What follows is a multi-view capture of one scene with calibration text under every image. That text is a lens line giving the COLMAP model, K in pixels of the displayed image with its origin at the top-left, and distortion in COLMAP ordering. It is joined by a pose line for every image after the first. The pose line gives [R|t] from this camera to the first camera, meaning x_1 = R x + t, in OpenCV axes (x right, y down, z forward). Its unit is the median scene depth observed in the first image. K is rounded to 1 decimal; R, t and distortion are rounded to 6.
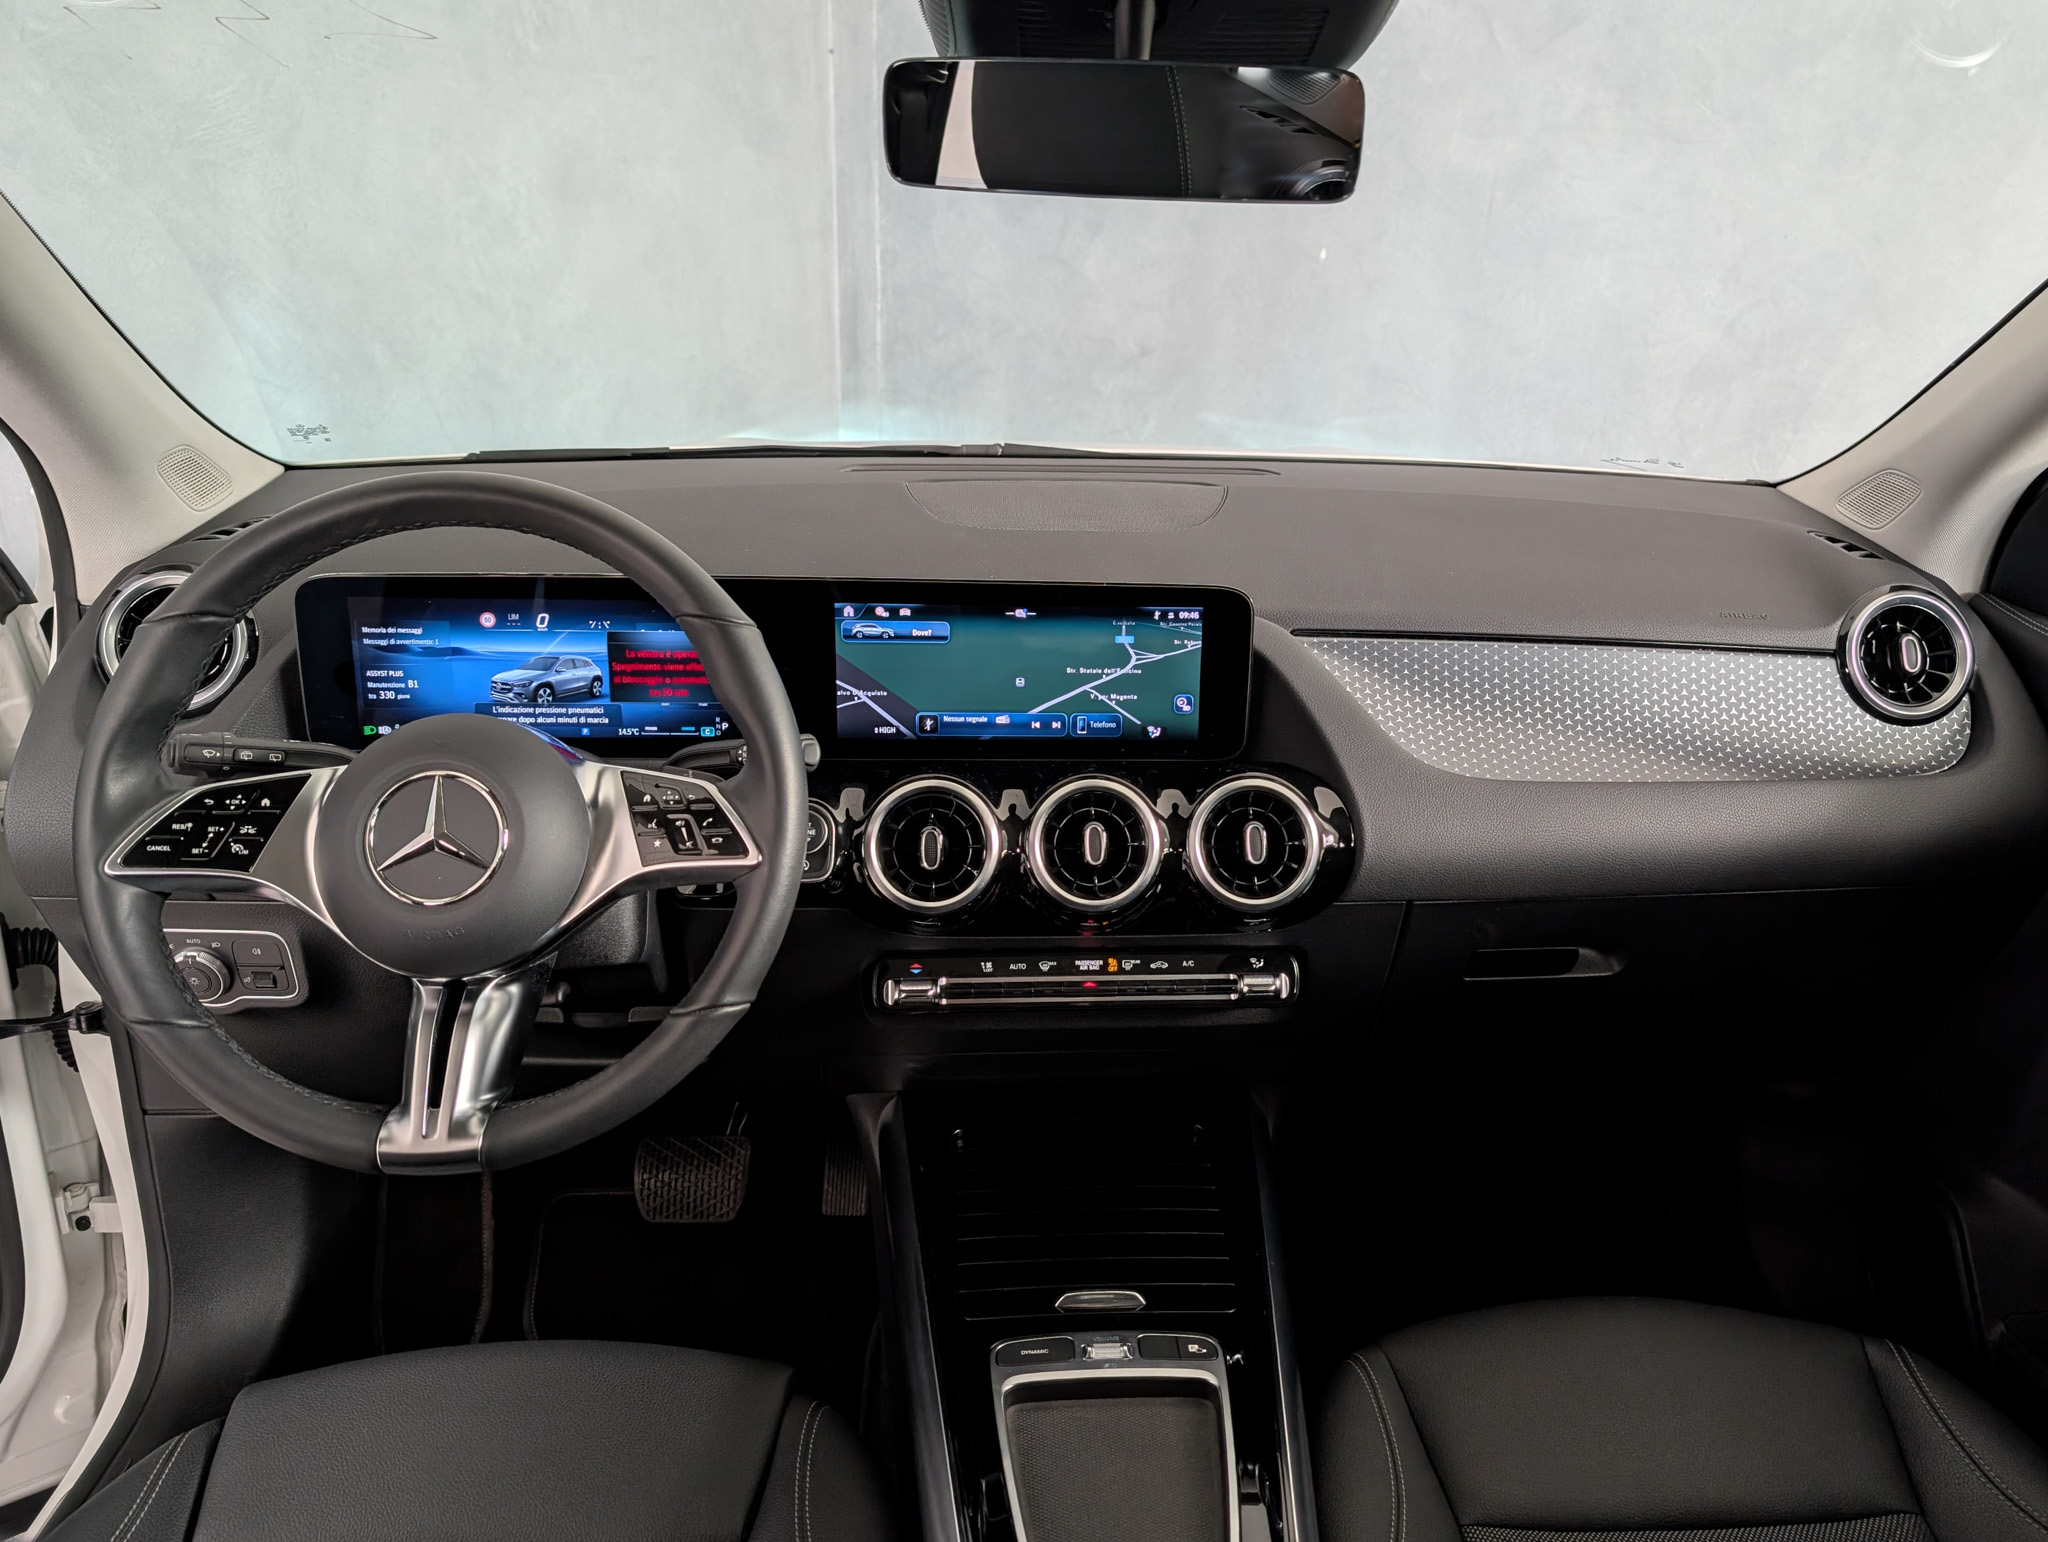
lens RADIAL K [[1584.3, 0, 1126.6], [0, 1584.3, 772.9], [0, 0, 1]] dist [0.005007, -0.010084]
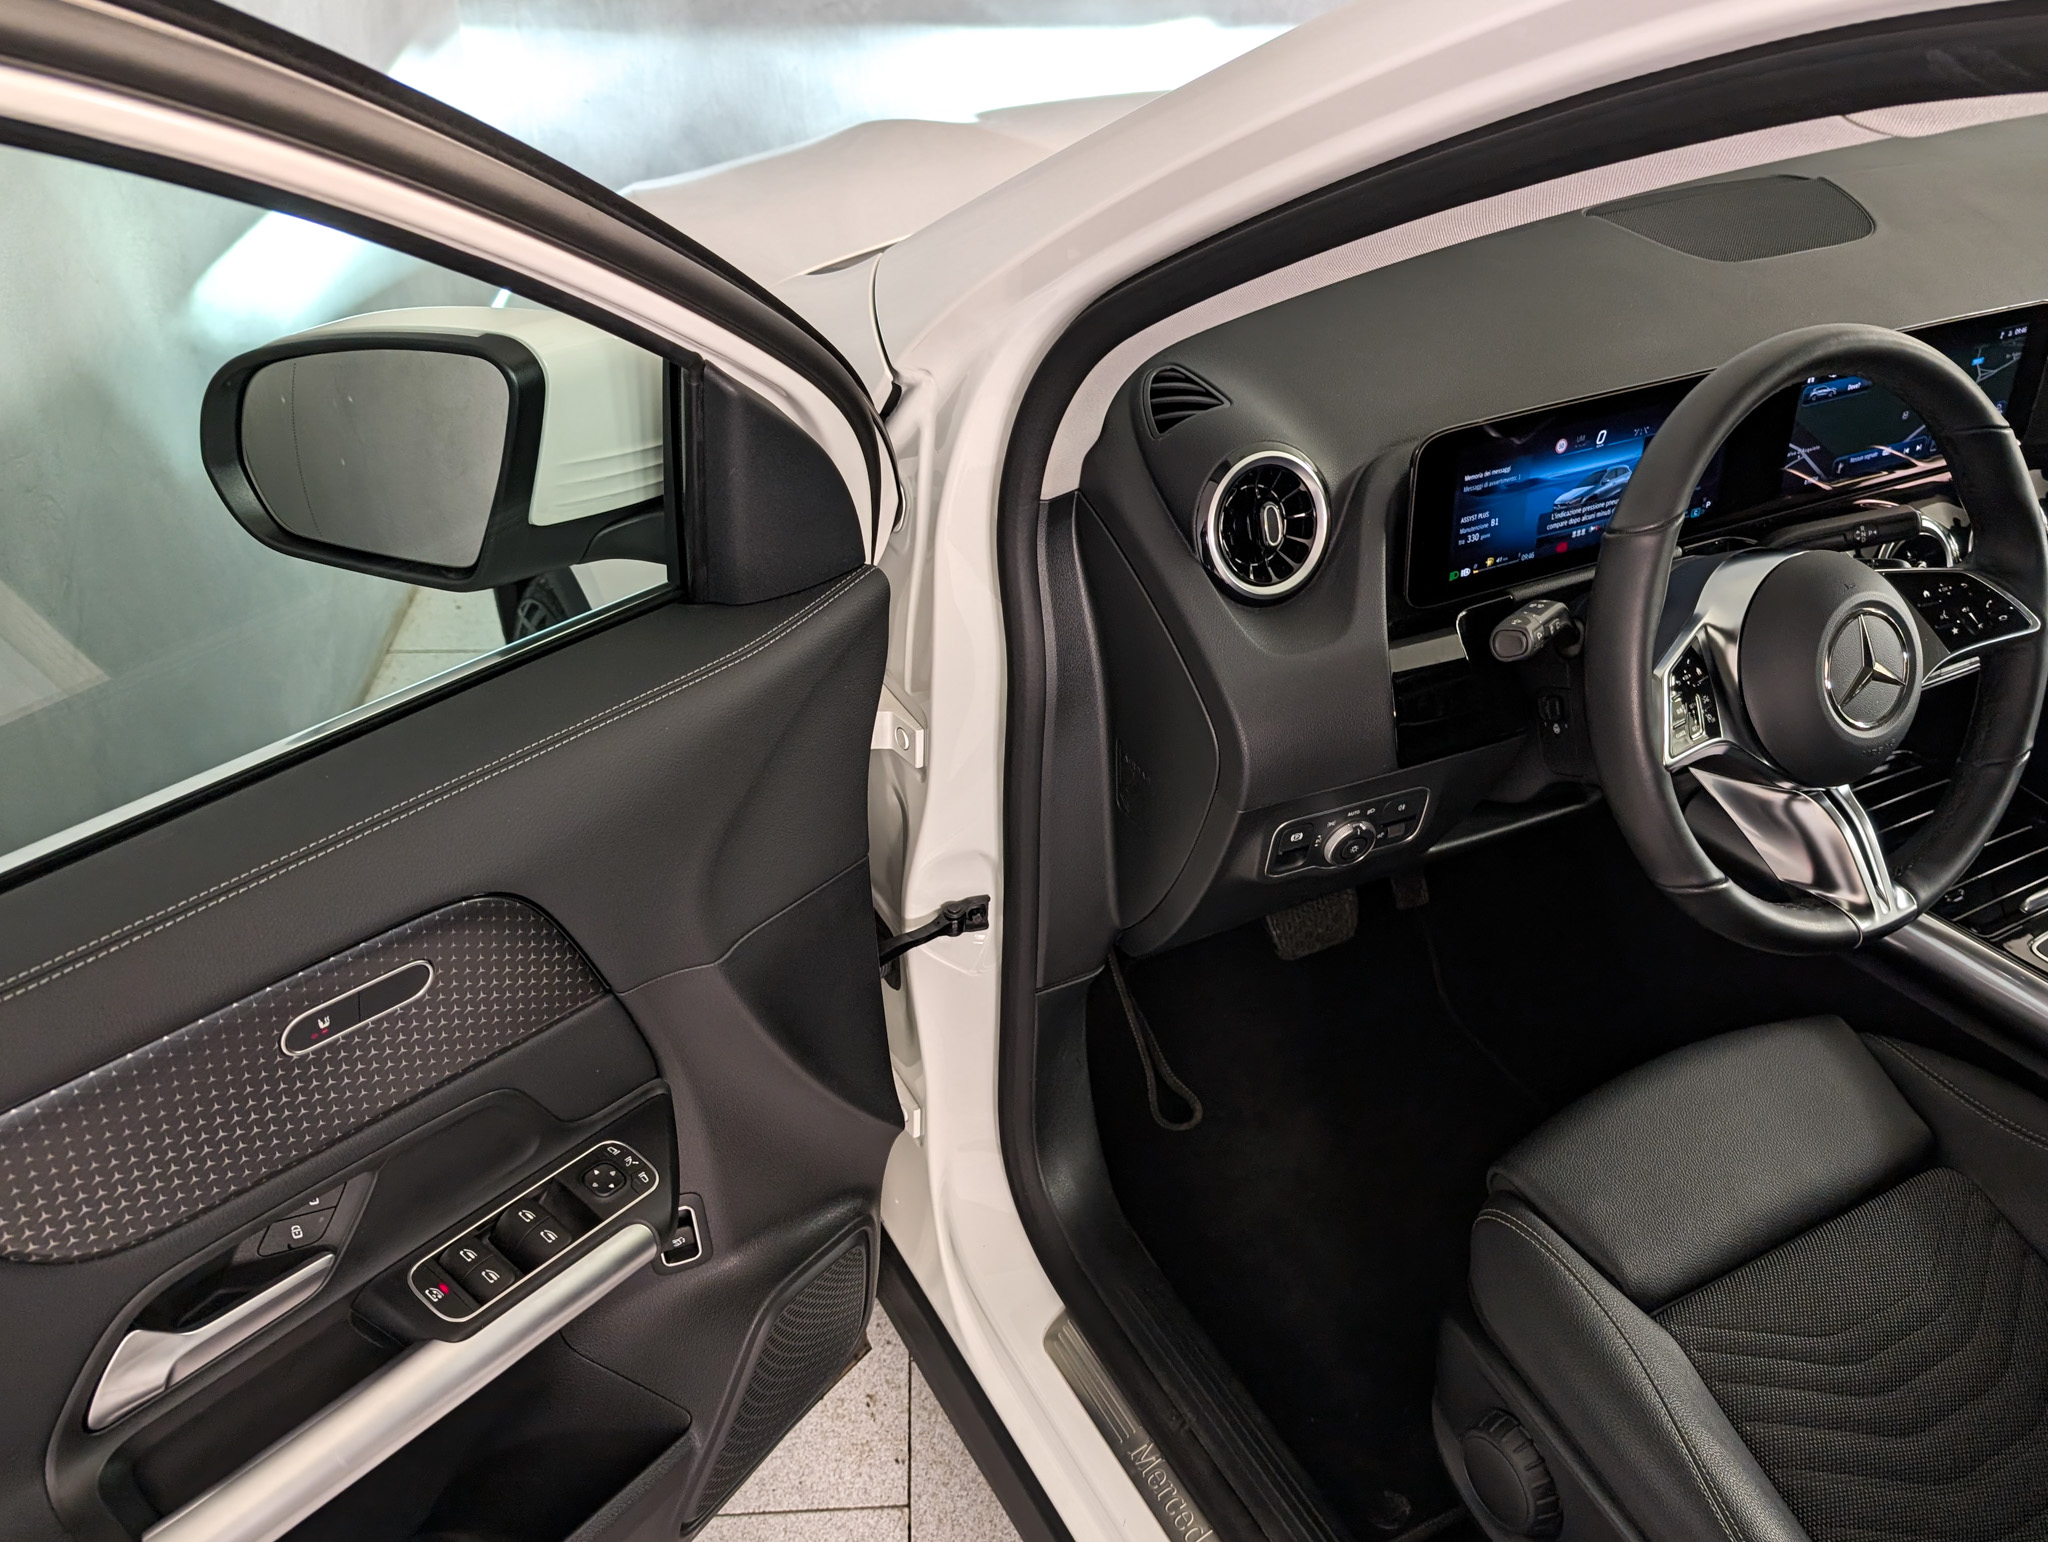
lens RADIAL K [[1739.8, 0, 1010.2], [0, 1739.8, 787.5], [0, 0, 1]] dist [0.003629, -0.007069]
pose [[0.915248, -0.239818, 0.323740, -1.122841], [0.143498, 0.944889, 0.294266, -0.265041], [-0.376469, -0.222870, 0.899222, 0.075548]]
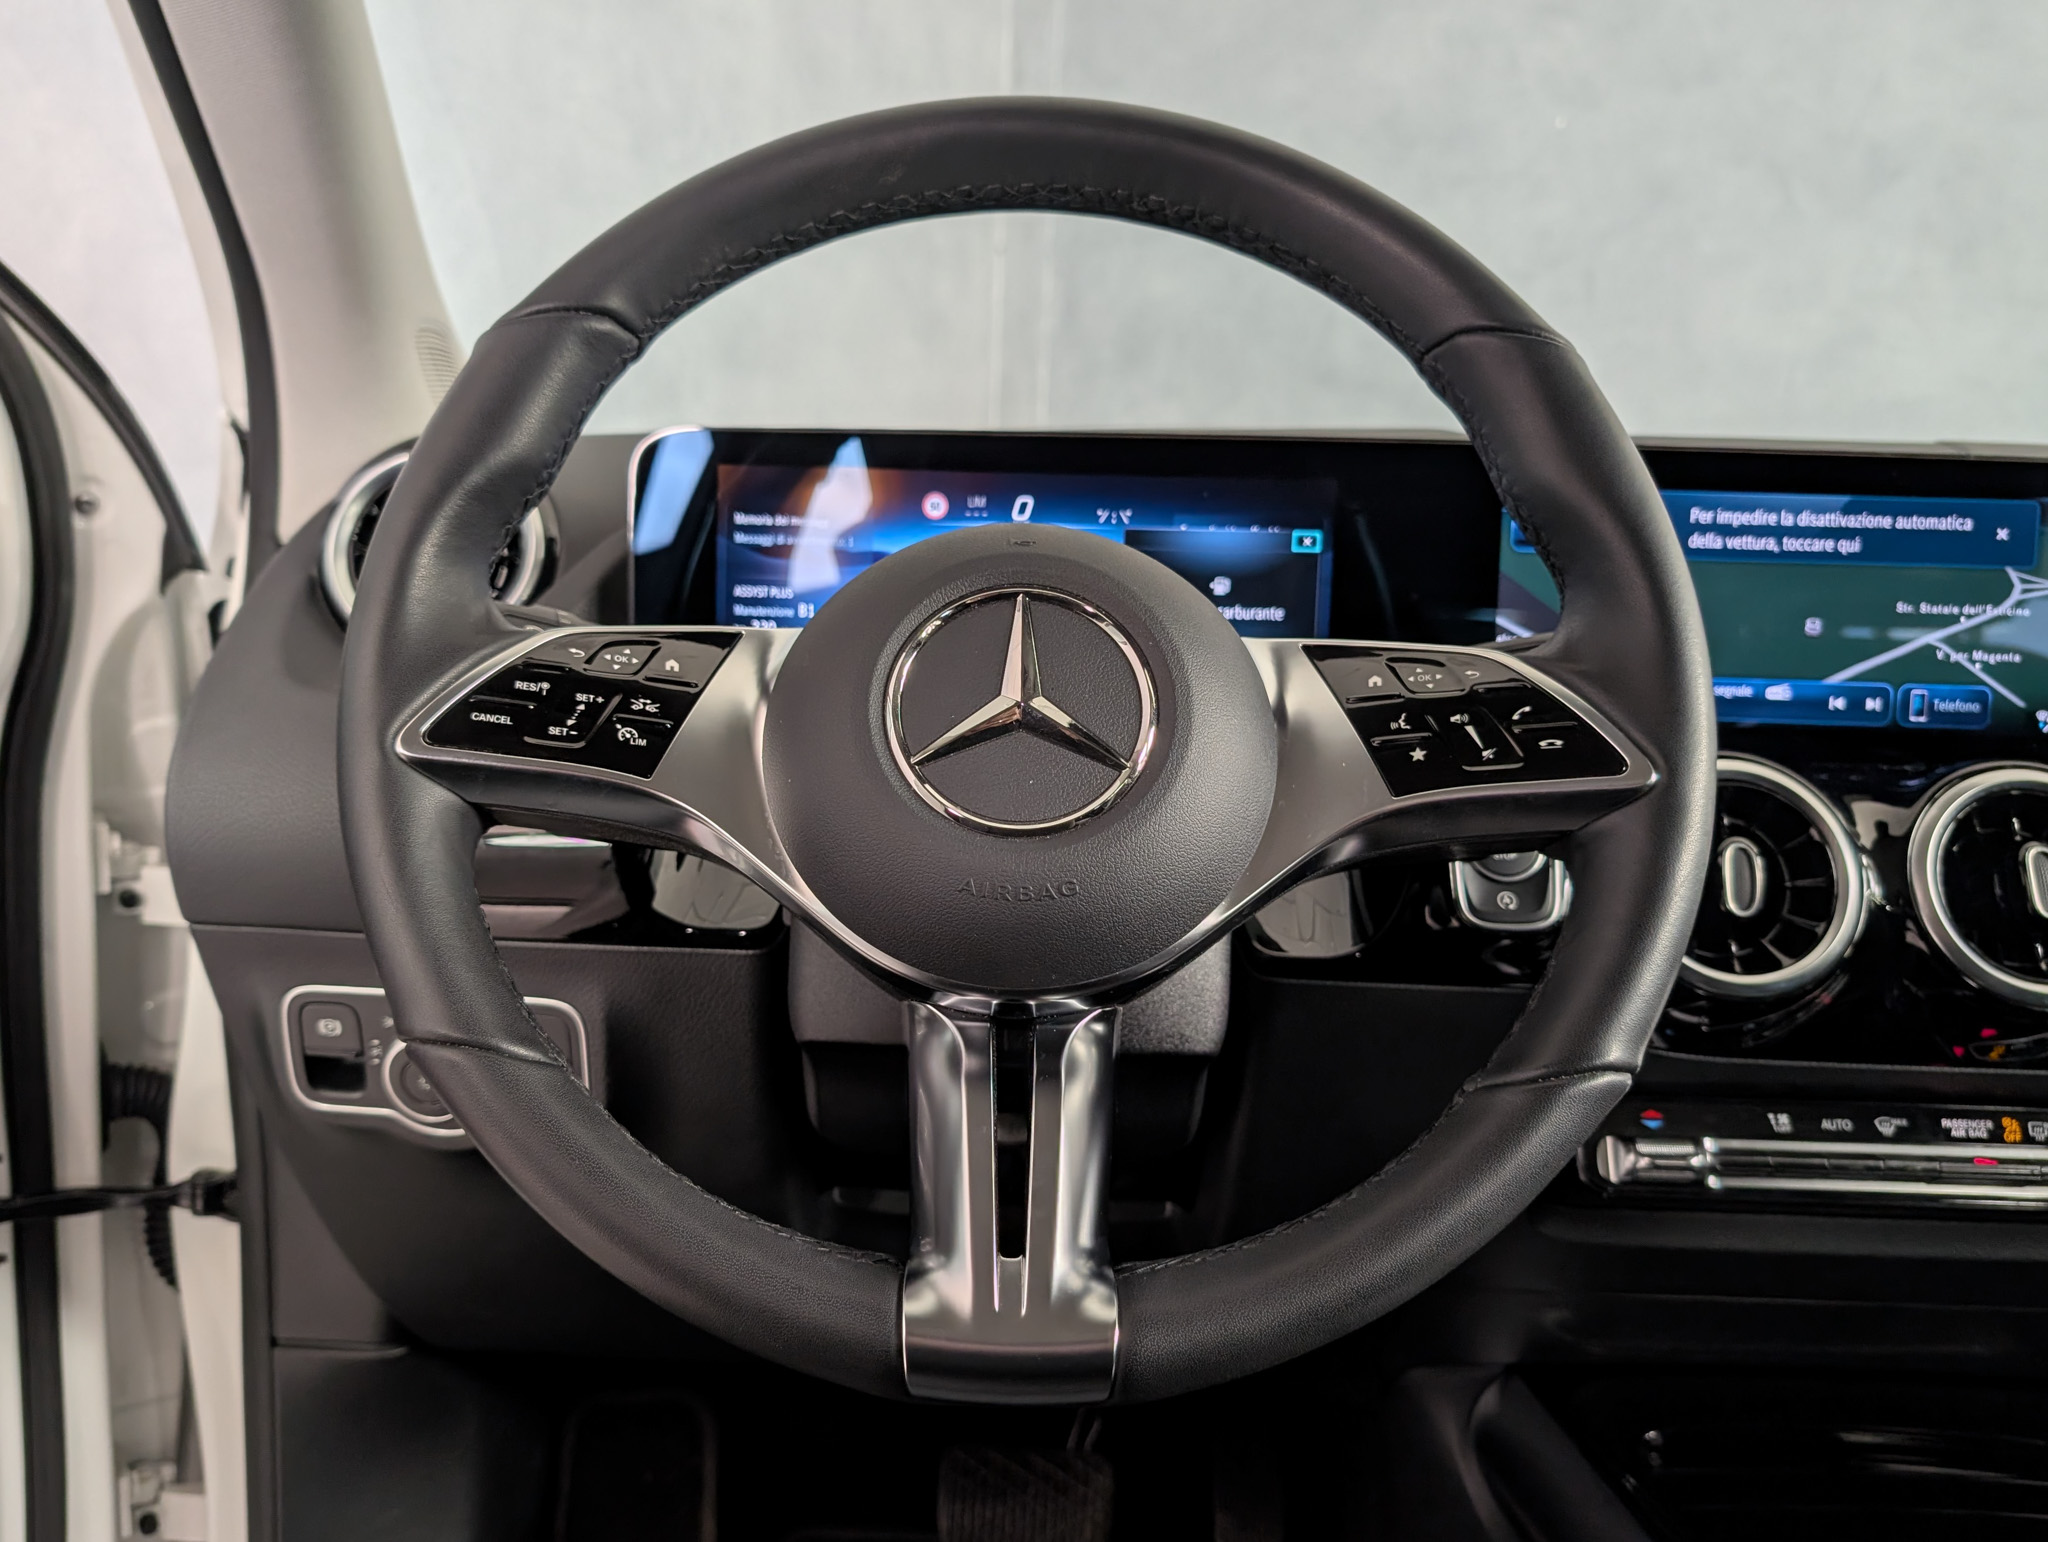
lens RADIAL K [[1739.8, 0, 1010.2], [0, 1739.8, 787.5], [0, 0, 1]] dist [0.003629, -0.007069]
pose [[0.992803, 0.016284, -0.118647, -0.287405], [-0.037171, 0.983683, -0.176029, 0.125612], [0.113845, 0.179172, 0.977209, 0.358661]]
